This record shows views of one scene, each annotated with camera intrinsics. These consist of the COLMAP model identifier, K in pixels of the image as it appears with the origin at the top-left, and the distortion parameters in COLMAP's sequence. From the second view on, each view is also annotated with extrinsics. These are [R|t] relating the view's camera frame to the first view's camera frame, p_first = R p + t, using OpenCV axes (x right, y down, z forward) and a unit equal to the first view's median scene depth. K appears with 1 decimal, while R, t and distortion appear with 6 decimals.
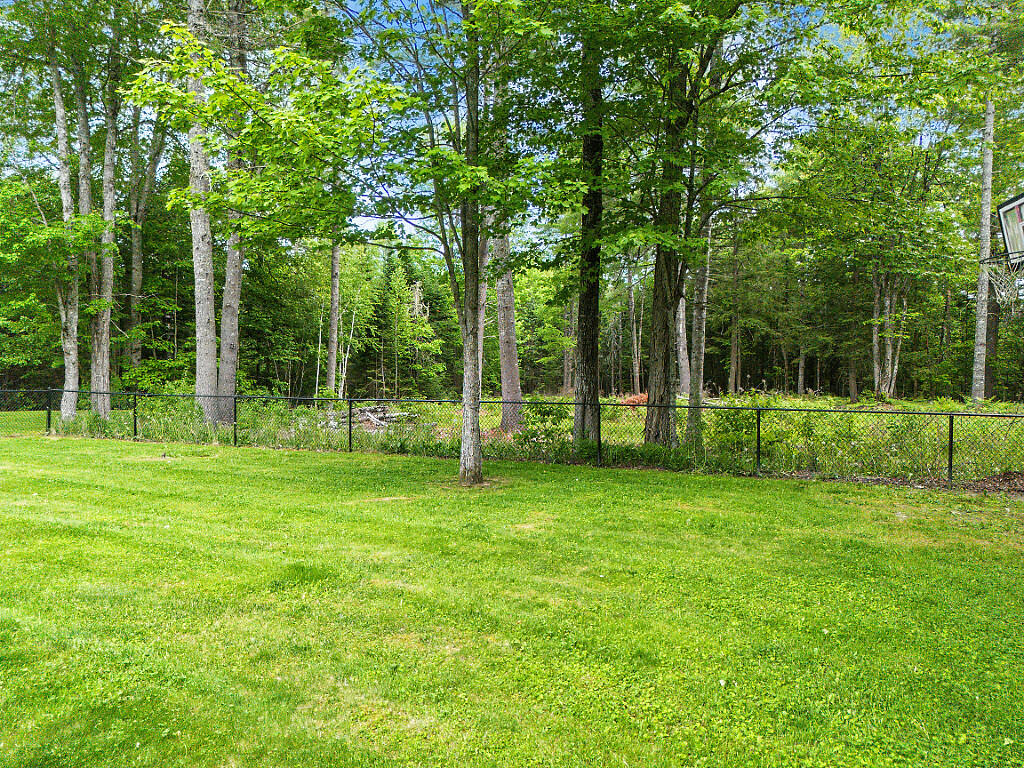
lens RADIAL K [[661.3, 0, 512.4], [0, 661.3, 383.6], [0, 0, 1]] dist [0.001237, -0.001013]
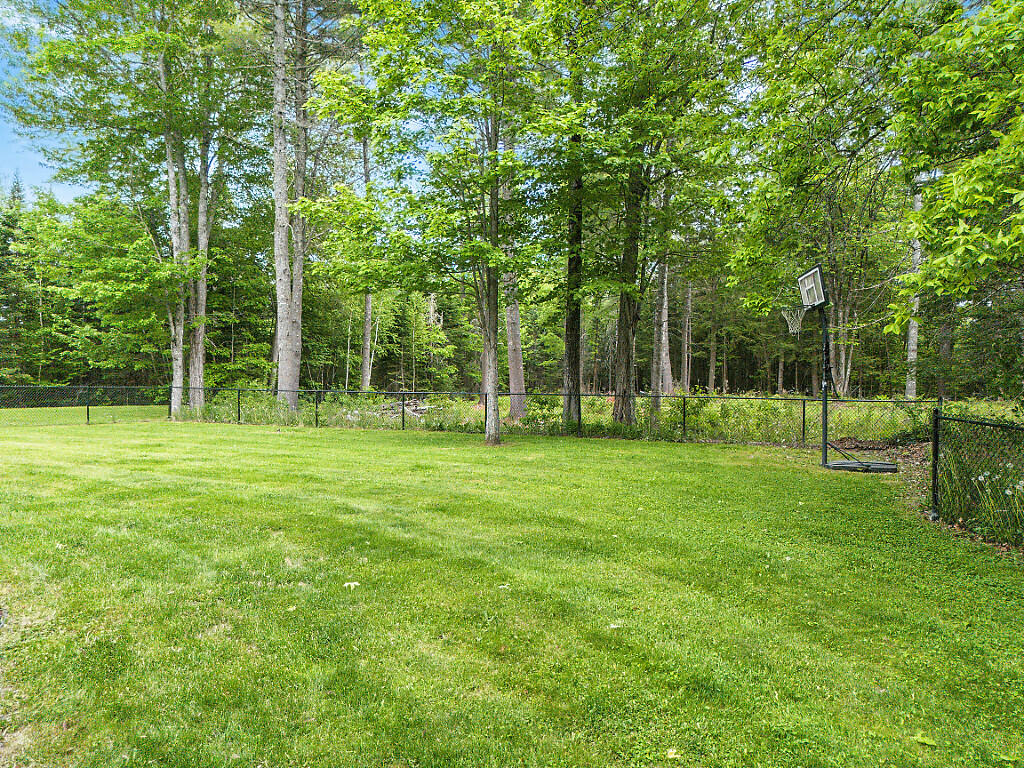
lens RADIAL K [[661.3, 0, 512.4], [0, 661.3, 383.6], [0, 0, 1]] dist [0.001237, -0.001013]
pose [[0.999986, -0.000366, -0.005268, -0.003123], [0.000342, 0.999990, -0.004511, 0.005215], [0.005270, 0.004509, 0.999976, -0.186557]]
